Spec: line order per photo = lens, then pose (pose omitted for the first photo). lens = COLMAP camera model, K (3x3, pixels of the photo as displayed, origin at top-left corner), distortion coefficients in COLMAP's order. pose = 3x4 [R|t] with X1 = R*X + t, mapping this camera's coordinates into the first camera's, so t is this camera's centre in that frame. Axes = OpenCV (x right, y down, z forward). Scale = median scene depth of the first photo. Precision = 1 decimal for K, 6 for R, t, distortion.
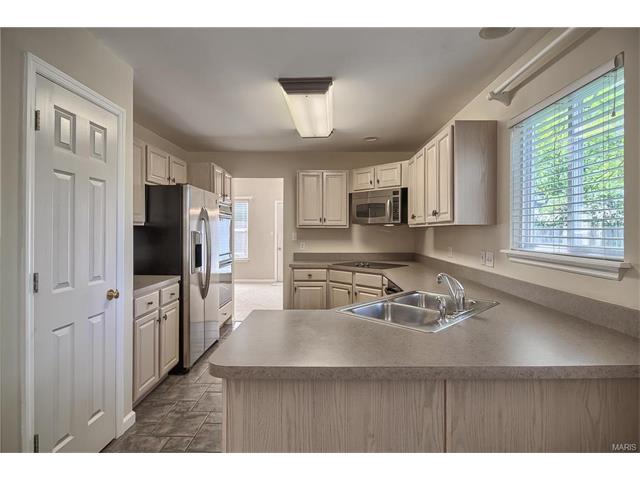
lens RADIAL K [[341.5, 0, 322.3], [0, 341.5, 232.9], [0, 0, 1]] dist [0.000938, 0.000152]
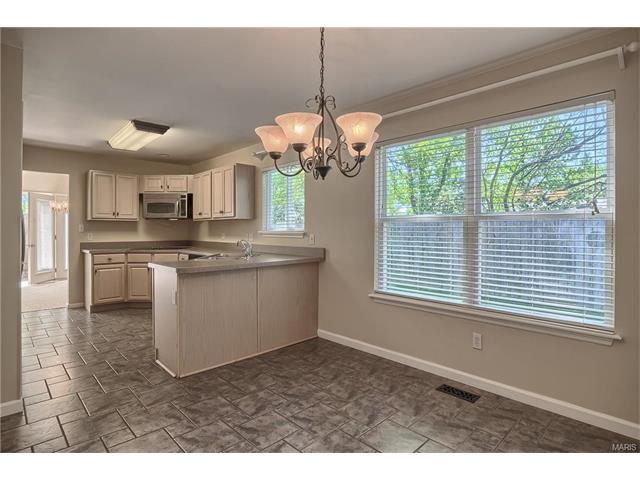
lens RADIAL K [[341.5, 0, 322.3], [0, 341.5, 232.9], [0, 0, 1]] dist [0.000938, 0.000152]
pose [[0.709435, -0.004511, 0.704756, -0.365196], [0.003722, 0.999990, 0.002655, 0.031418], [-0.704761, 0.000739, 0.709445, -0.404986]]
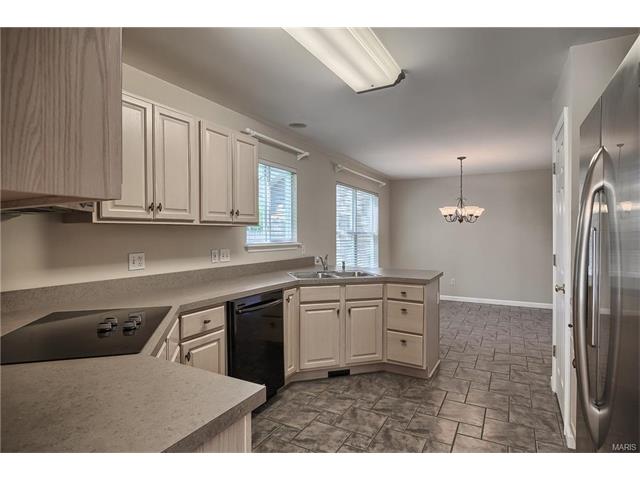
lens RADIAL K [[341.5, 0, 322.3], [0, 341.5, 232.9], [0, 0, 1]] dist [0.000938, 0.000152]
pose [[-0.880702, -0.004480, 0.473650, -0.235422], [-0.001109, 0.999972, 0.007395, -0.006674], [-0.473670, 0.005988, -0.880682, 1.195109]]
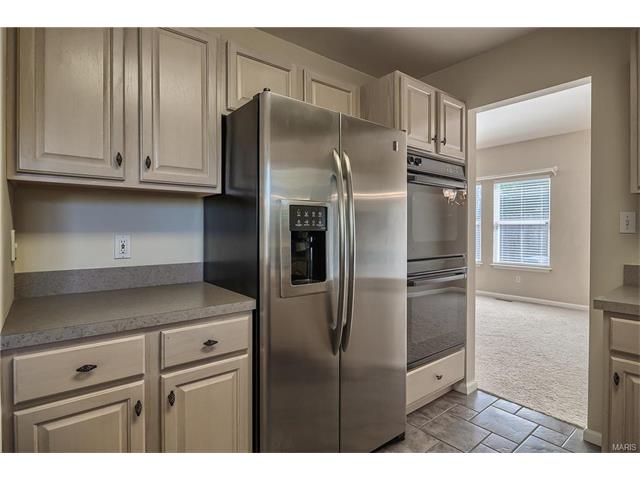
lens RADIAL K [[341.5, 0, 322.3], [0, 341.5, 232.9], [0, 0, 1]] dist [0.000938, 0.000152]
pose [[0.643437, 0.011711, -0.765409, -0.011547], [-0.009275, 0.999929, 0.007502, 0.025915], [0.765443, 0.002271, 0.643500, 0.597158]]
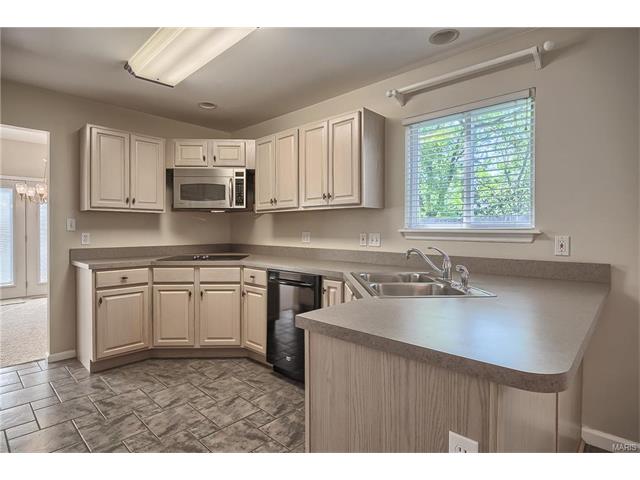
lens RADIAL K [[341.5, 0, 322.3], [0, 341.5, 232.9], [0, 0, 1]] dist [0.000938, 0.000152]
pose [[0.673383, -0.008436, 0.739246, -0.286847], [0.004603, 0.999963, 0.007218, 0.028951], [-0.739280, -0.001458, 0.673397, 0.235914]]
